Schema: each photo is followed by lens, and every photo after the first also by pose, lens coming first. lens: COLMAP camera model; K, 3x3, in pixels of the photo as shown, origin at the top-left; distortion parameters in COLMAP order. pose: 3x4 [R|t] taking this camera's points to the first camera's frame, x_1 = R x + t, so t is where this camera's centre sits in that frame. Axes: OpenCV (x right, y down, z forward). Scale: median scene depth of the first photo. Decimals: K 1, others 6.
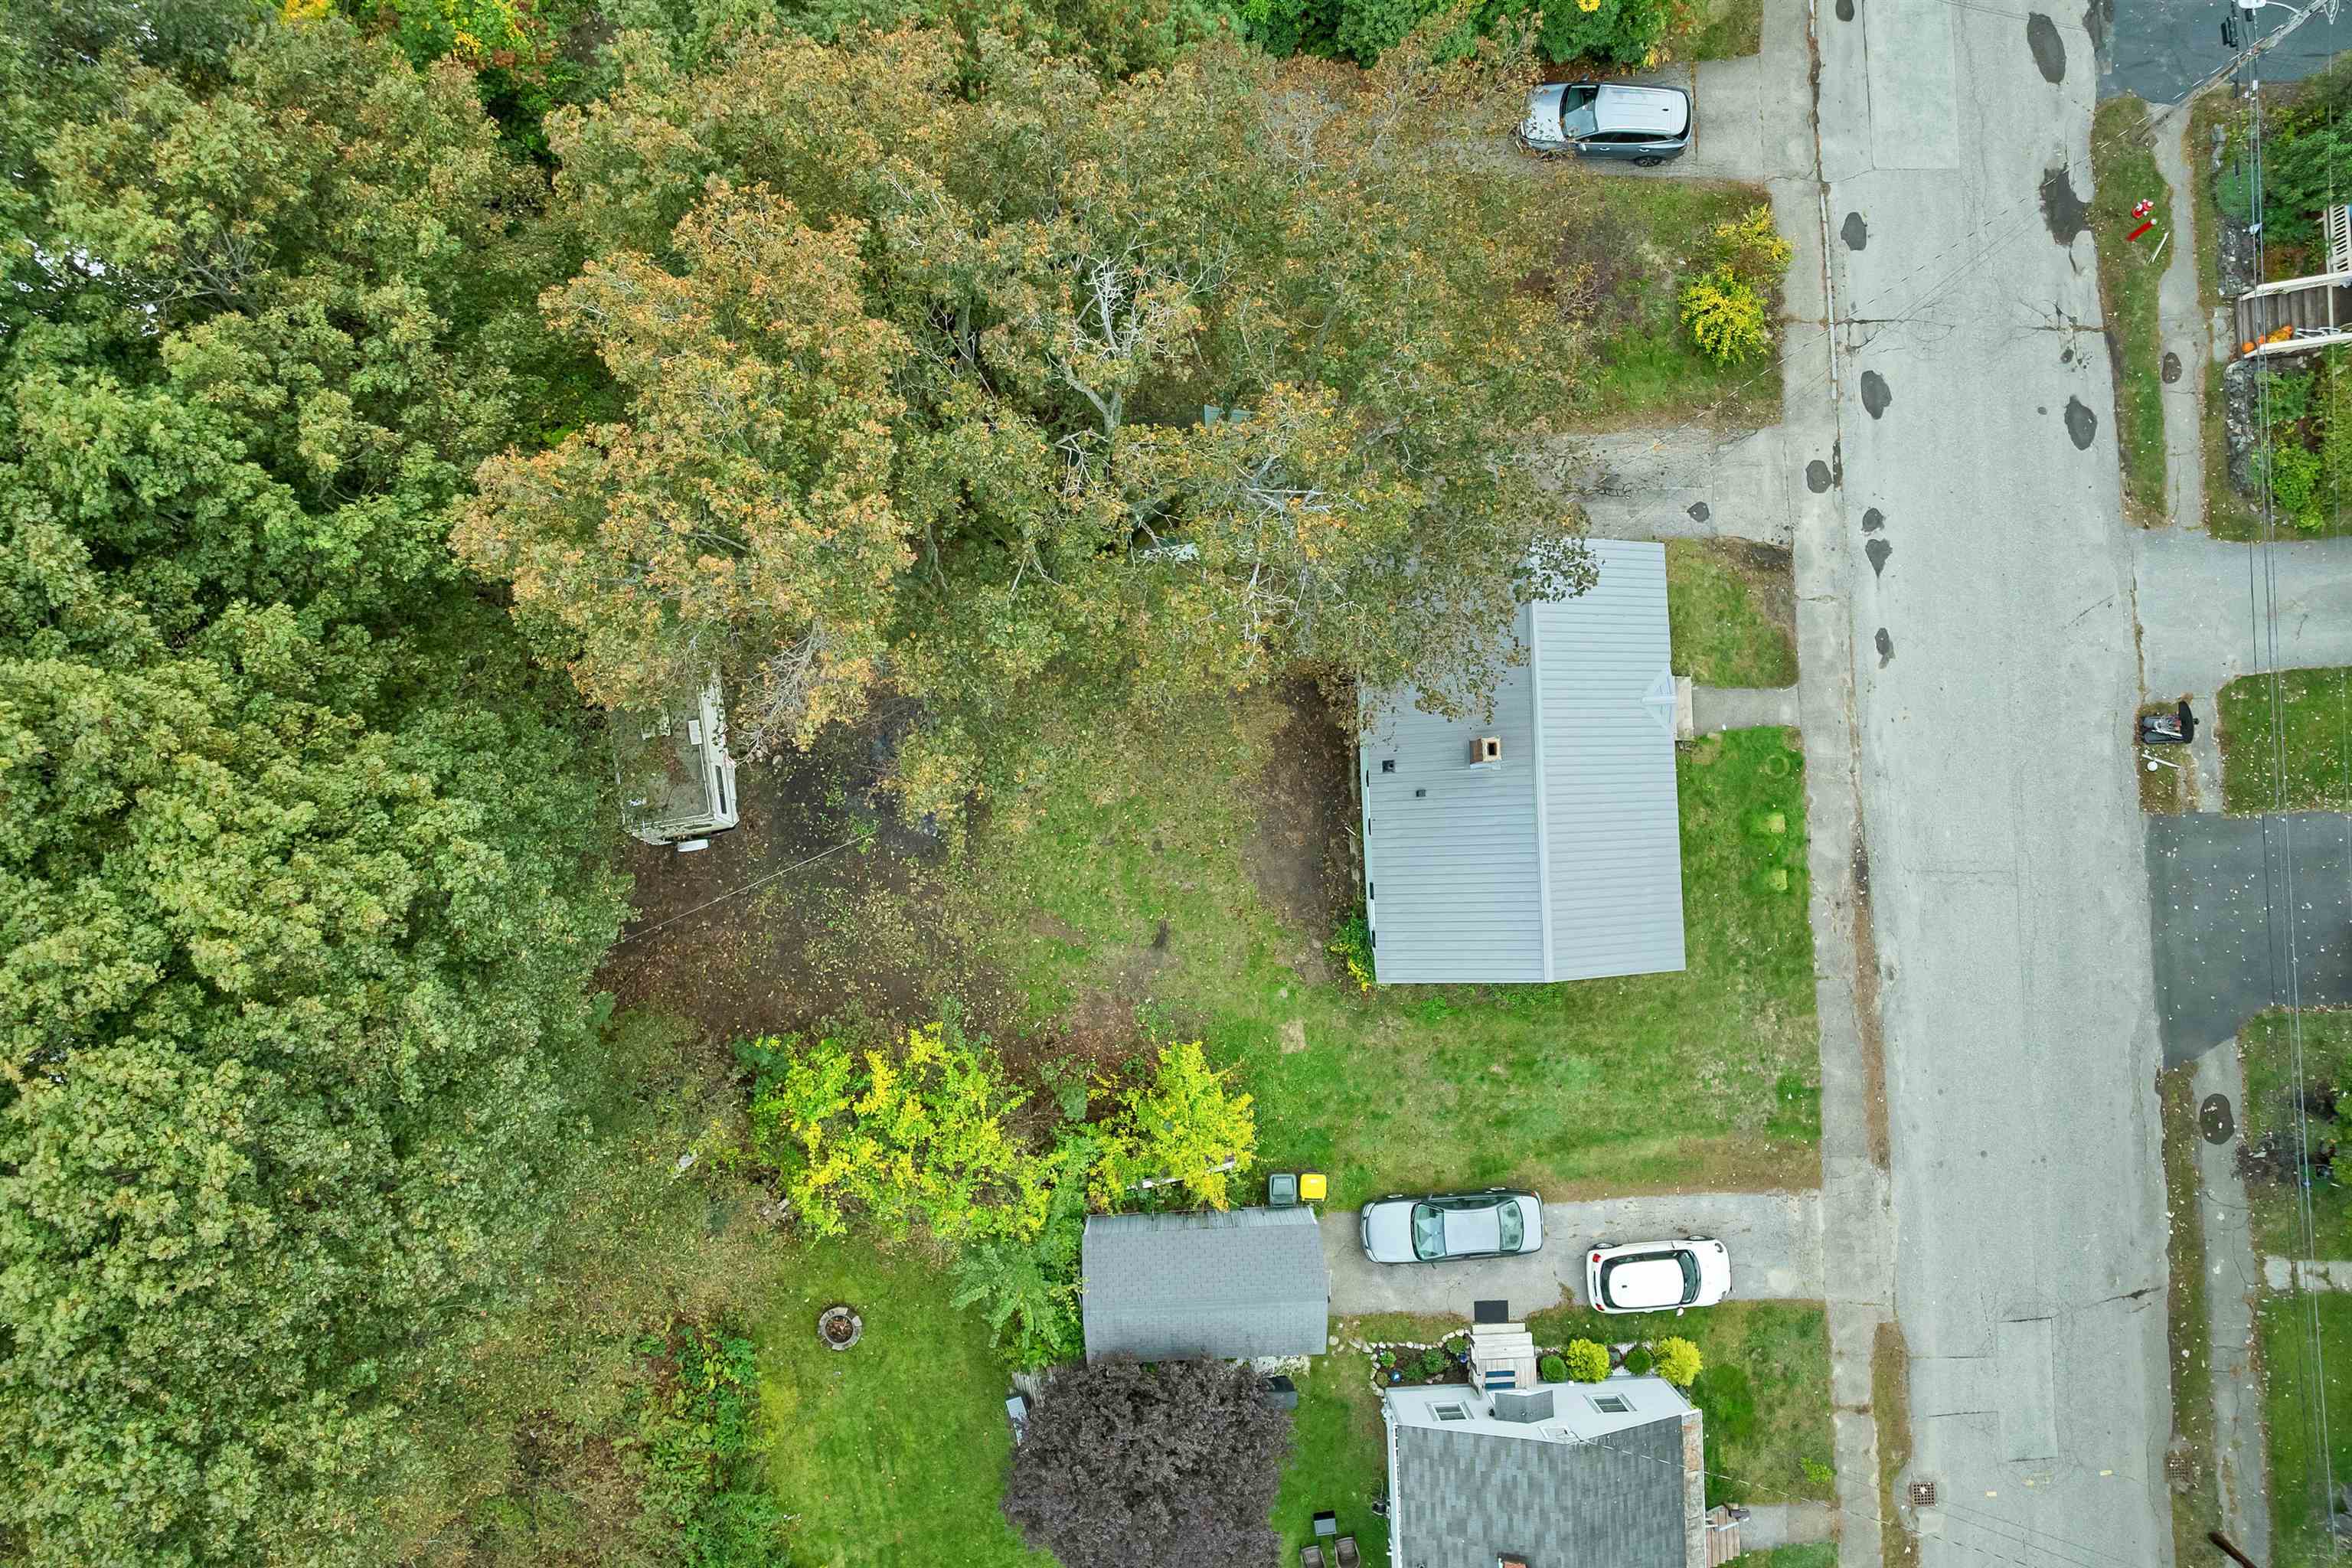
lens RADIAL K [[1696.1, 0, 1187.5], [0, 1696.1, 816.9], [0, 0, 1]] dist [-0.029430, -0.008676]
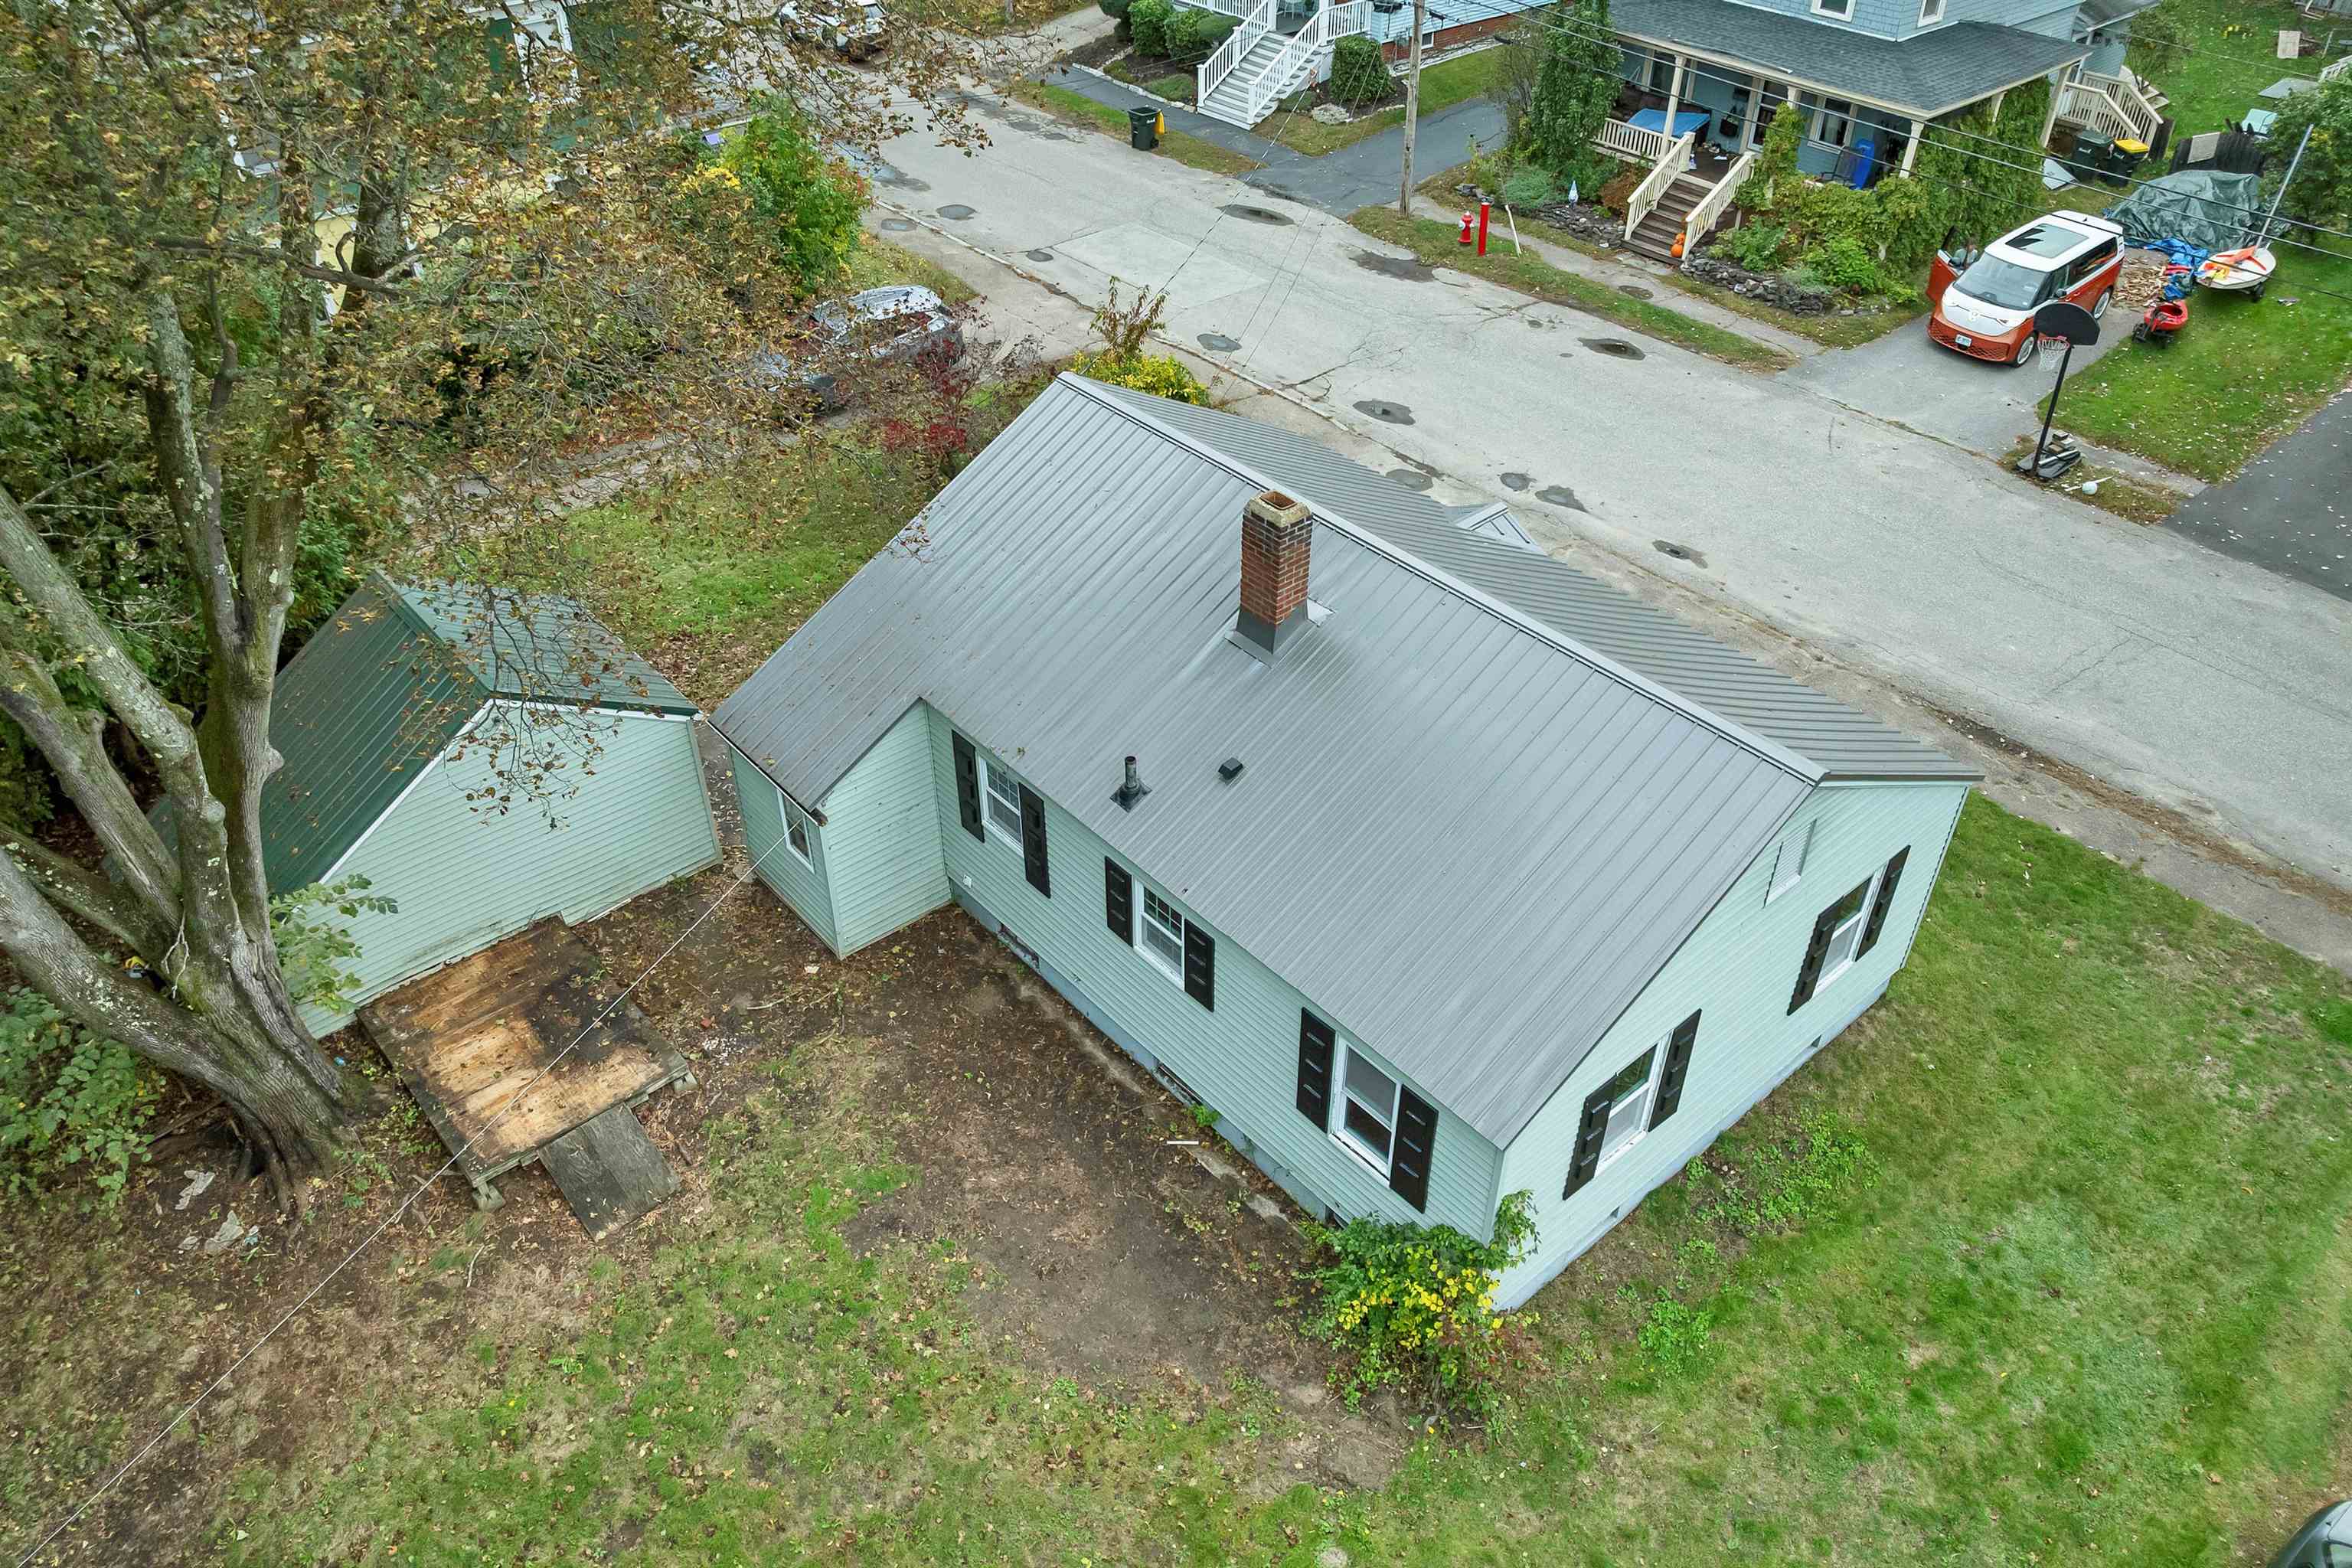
lens RADIAL K [[1696.1, 0, 1187.5], [0, 1696.1, 816.9], [0, 0, 1]] dist [-0.029430, -0.008676]
pose [[0.782485, -0.394749, 0.481550, -0.062500], [0.622495, 0.514242, -0.589962, 0.201689], [-0.014747, 0.761399, 0.648116, 0.681792]]
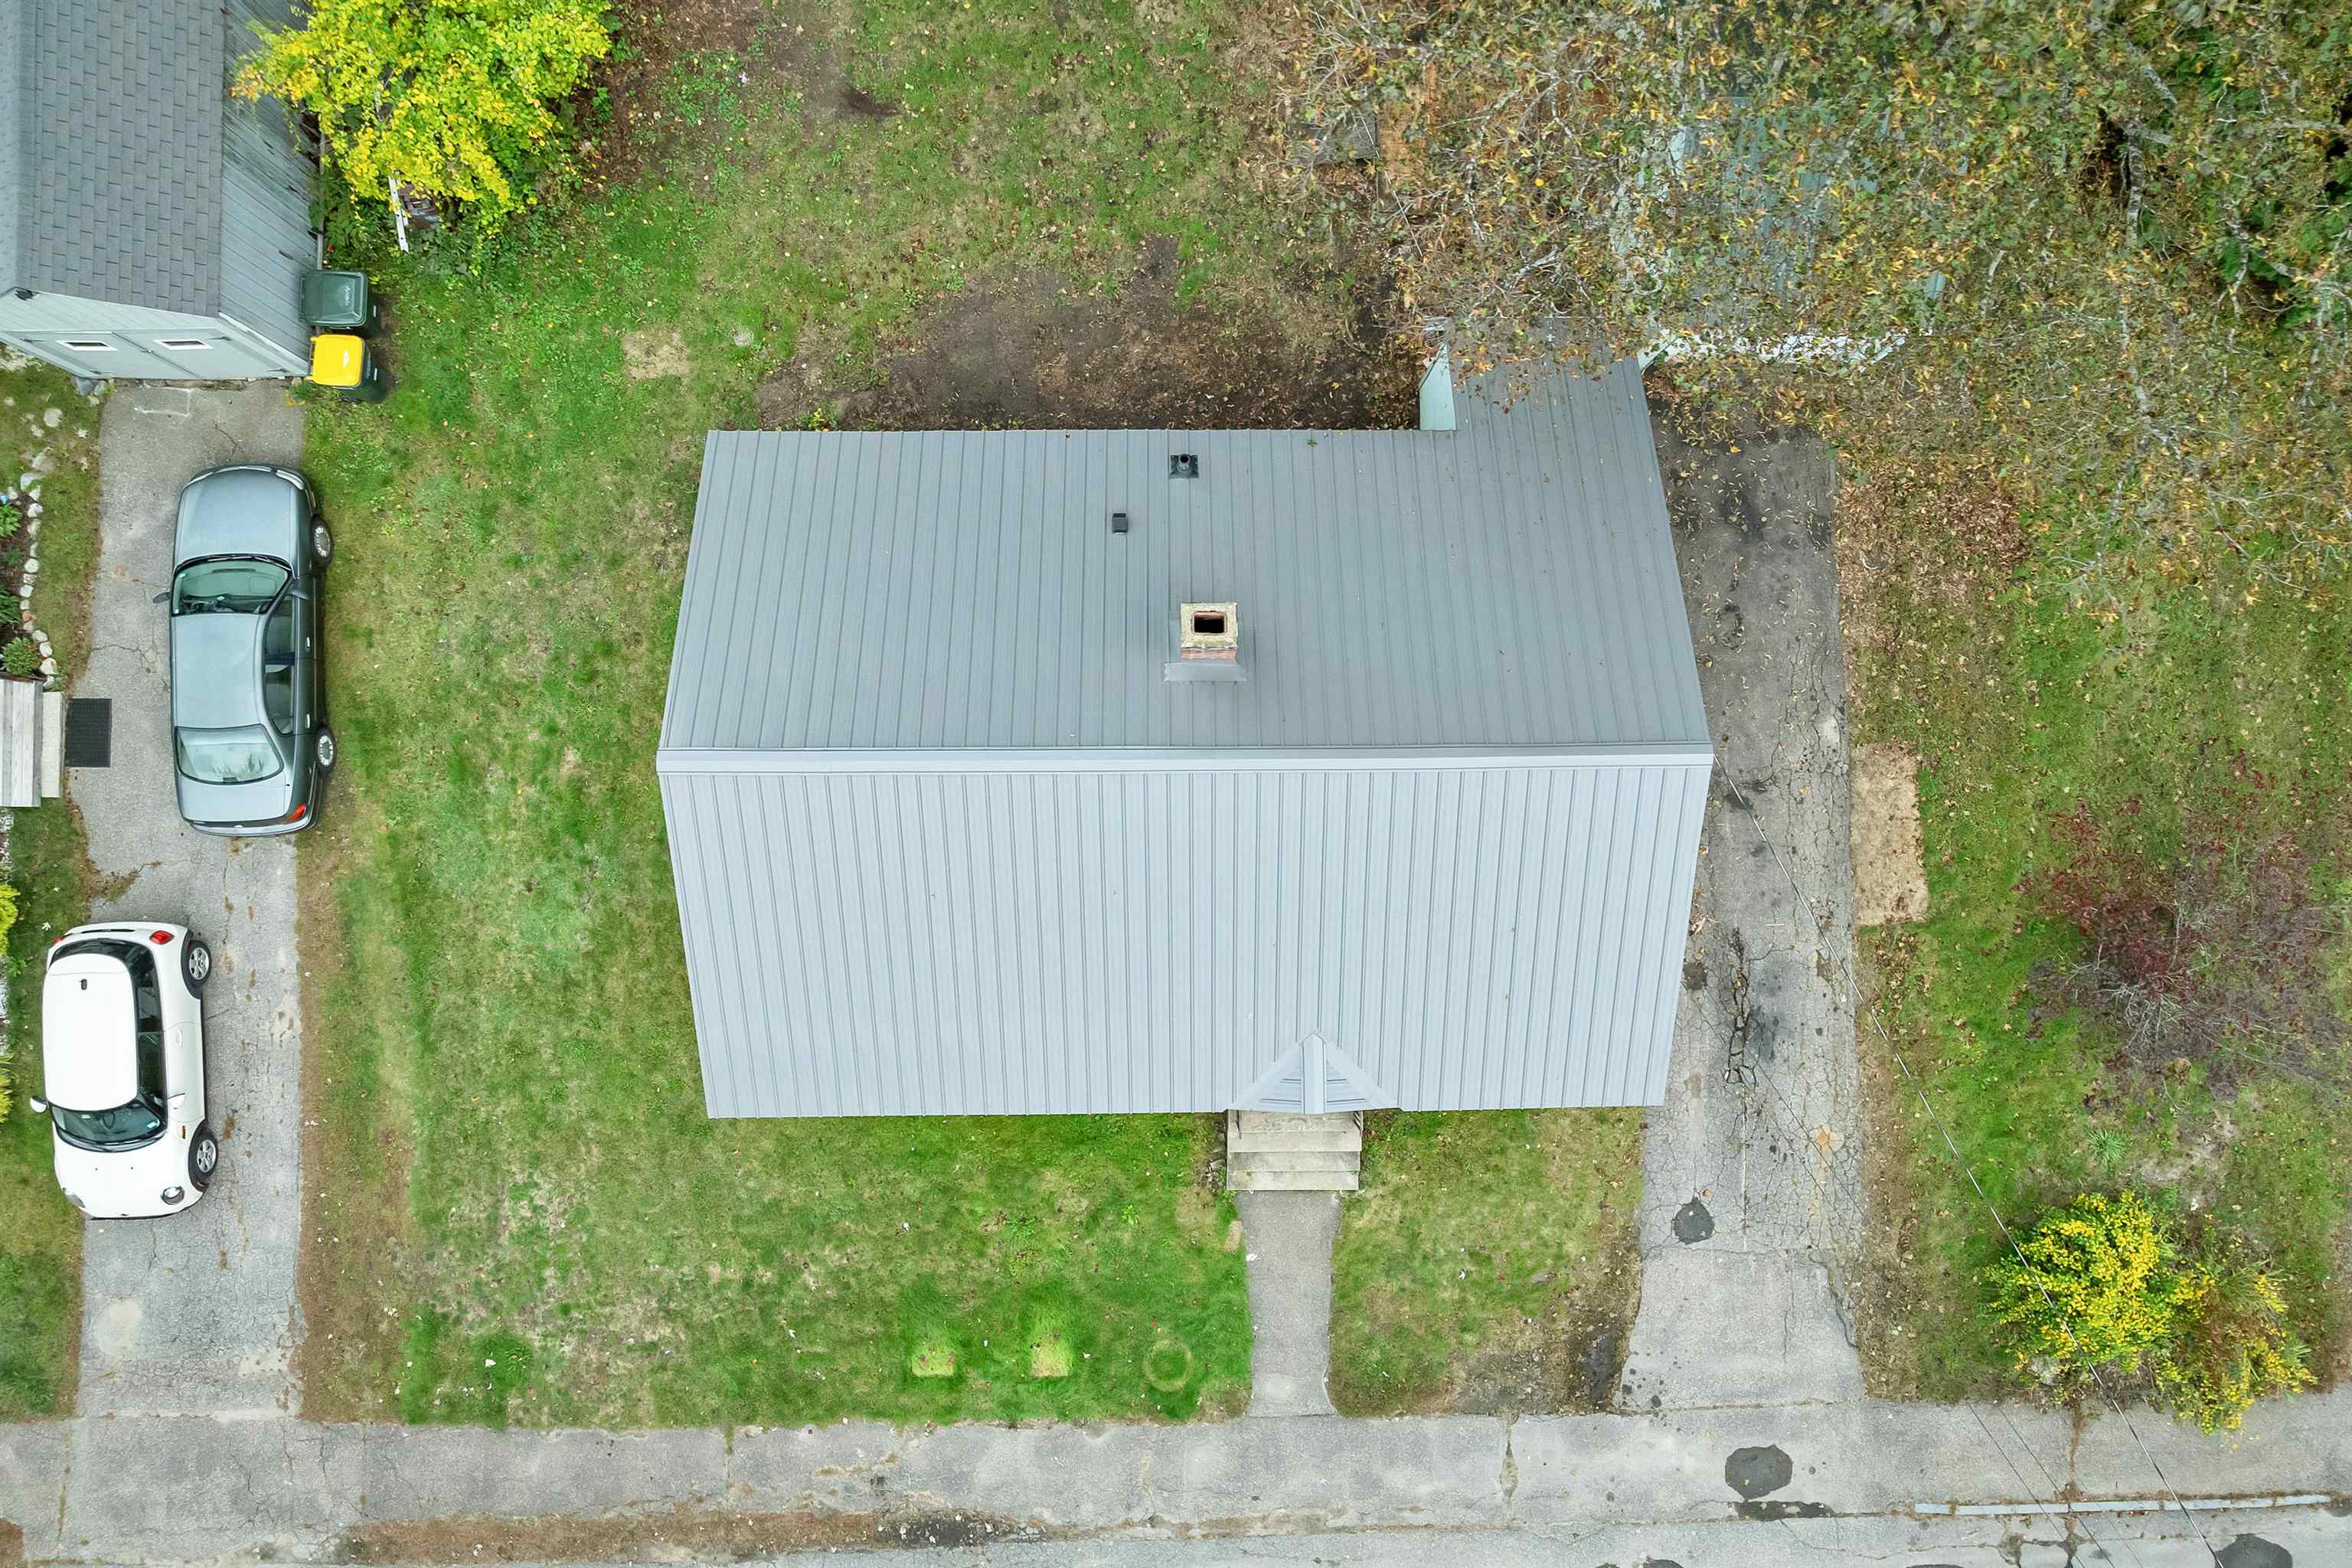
lens RADIAL K [[1701.5, 0, 1174.0], [0, 1701.5, 809.8], [0, 0, 1]] dist [-0.042417, 0.002764]
pose [[-0.031938, 0.998592, -0.042361, 0.210679], [-0.999430, -0.031445, 0.012258, -0.032693], [0.010909, 0.042729, 0.999027, 0.507931]]
